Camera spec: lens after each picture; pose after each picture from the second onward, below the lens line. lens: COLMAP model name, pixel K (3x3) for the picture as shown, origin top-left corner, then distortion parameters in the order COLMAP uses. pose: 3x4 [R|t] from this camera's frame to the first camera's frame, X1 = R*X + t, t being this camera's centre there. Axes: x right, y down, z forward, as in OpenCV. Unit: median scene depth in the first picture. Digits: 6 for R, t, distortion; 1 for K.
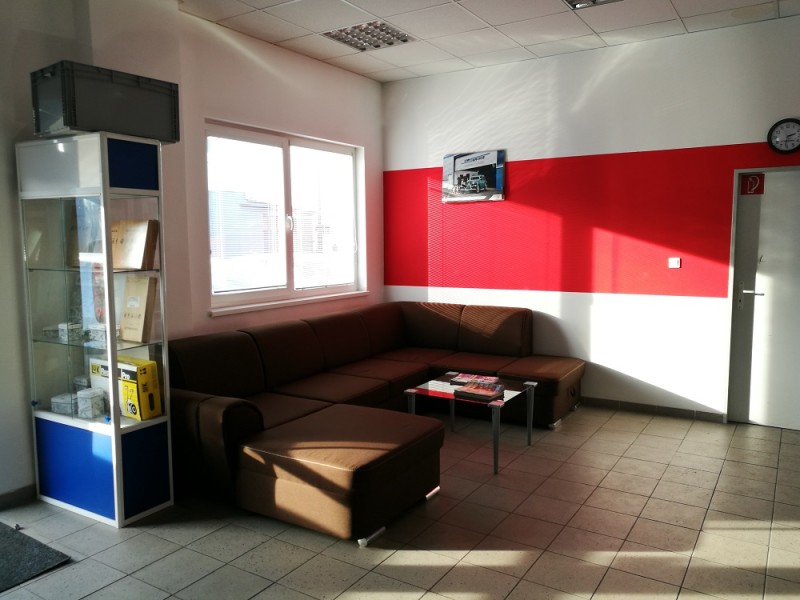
lens RADIAL K [[629.8, 0, 400.0], [0, 629.8, 300.0], [0, 0, 1]] dist [-0.008830, -0.004774]
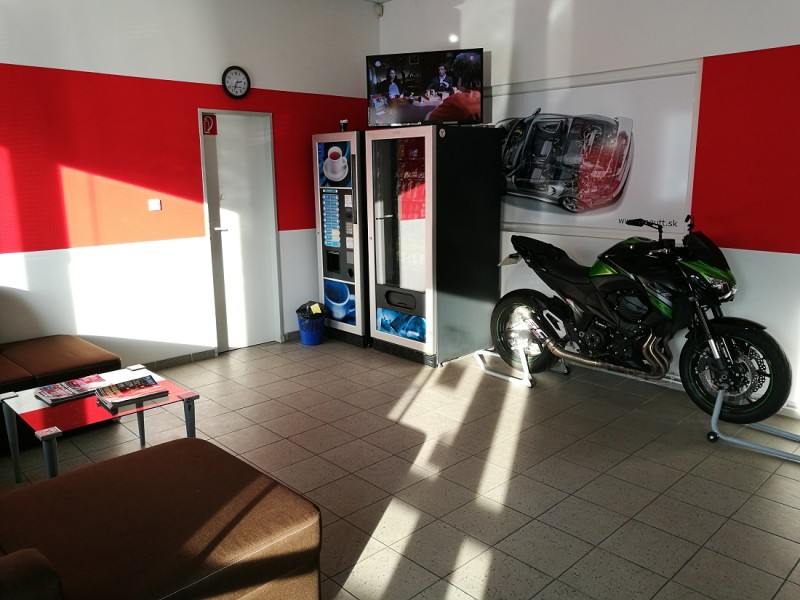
lens RADIAL K [[629.8, 0, 400.0], [0, 629.8, 300.0], [0, 0, 1]] dist [-0.008830, -0.004774]
pose [[0.243106, -0.183964, 0.952395, -0.403636], [0.110394, 0.980719, 0.161256, -0.032983], [-0.963697, 0.065936, 0.258727, 0.443881]]
